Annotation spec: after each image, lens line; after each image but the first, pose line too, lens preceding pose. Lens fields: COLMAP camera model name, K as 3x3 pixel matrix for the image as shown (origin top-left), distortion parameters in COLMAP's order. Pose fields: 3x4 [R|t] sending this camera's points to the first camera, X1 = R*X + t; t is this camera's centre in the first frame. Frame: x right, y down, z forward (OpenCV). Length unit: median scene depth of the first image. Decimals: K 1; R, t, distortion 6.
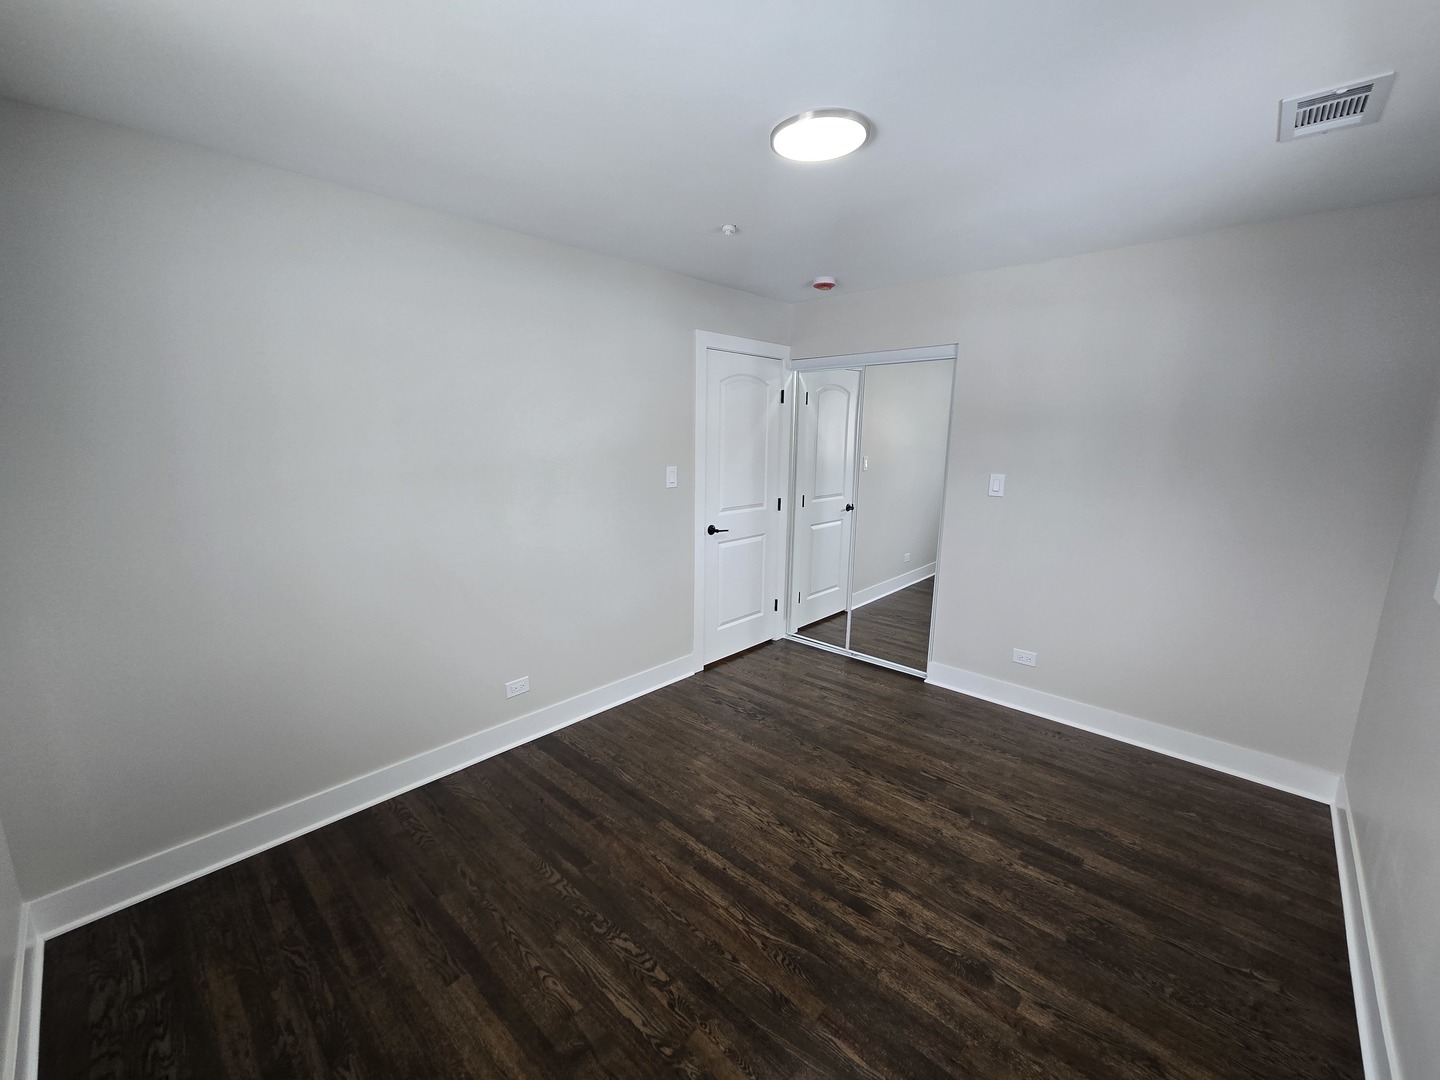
lens RADIAL K [[586.6, 0, 725.4], [0, 586.6, 545.4], [0, 0, 1]] dist [0.001366, -0.000240]
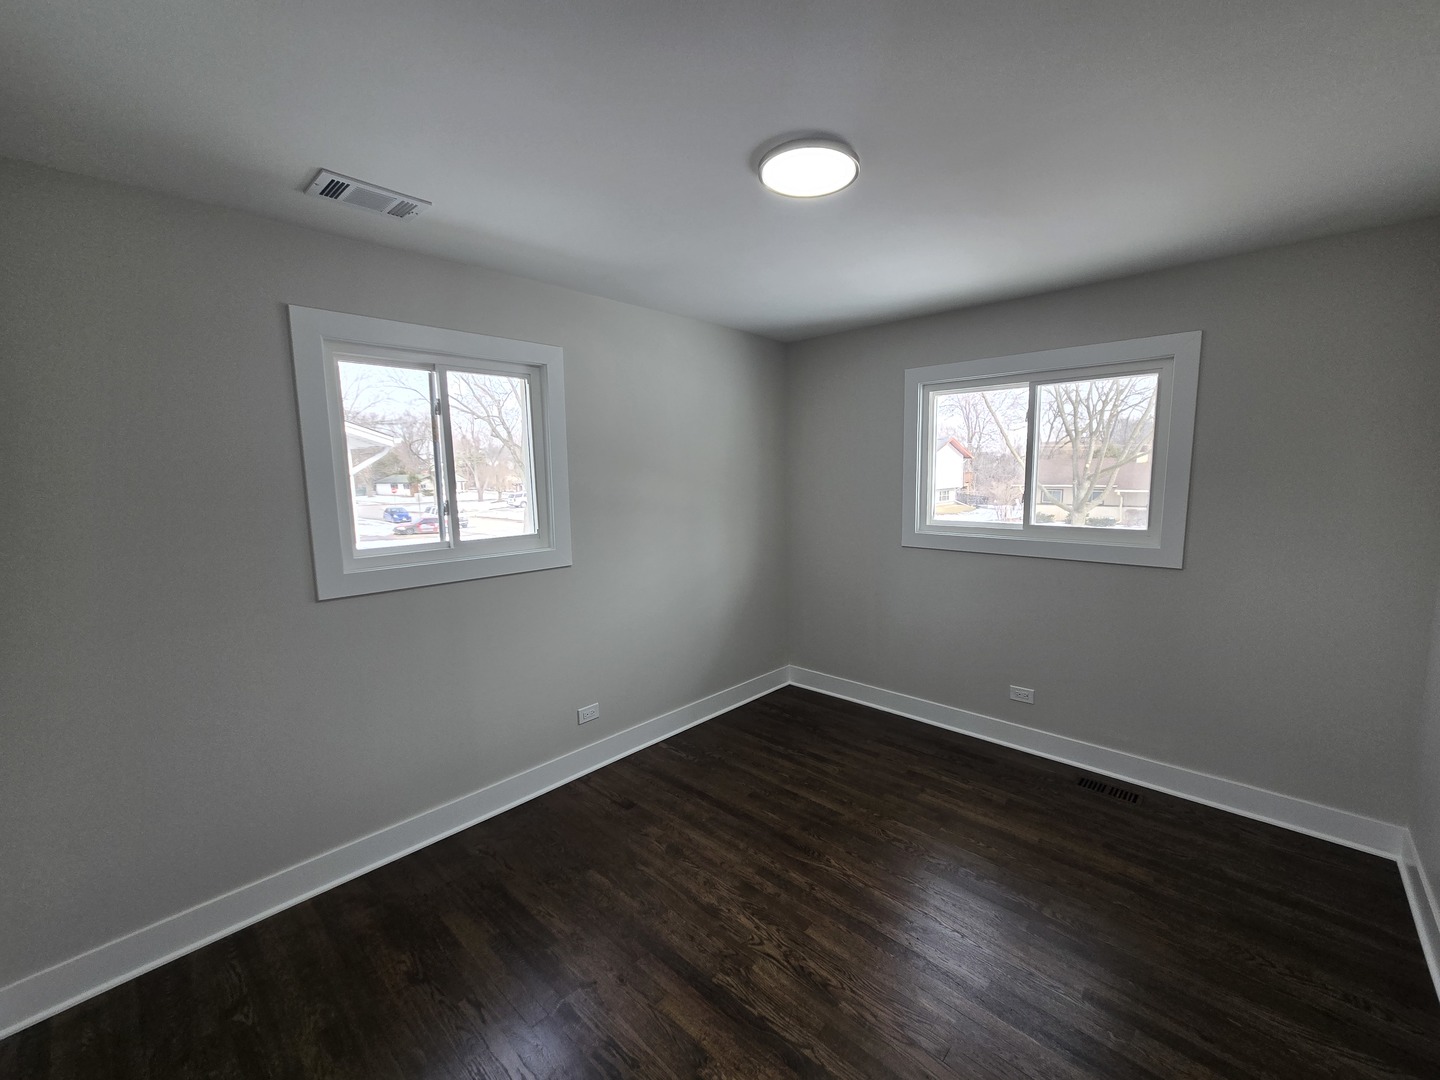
lens RADIAL K [[586.6, 0, 725.4], [0, 586.6, 545.4], [0, 0, 1]] dist [0.001366, -0.000240]
pose [[-0.999946, 0.007001, 0.007650, 0.251676], [0.009037, 0.950169, 0.311606, -0.348433], [-0.005087, 0.311658, -0.950181, 1.816693]]
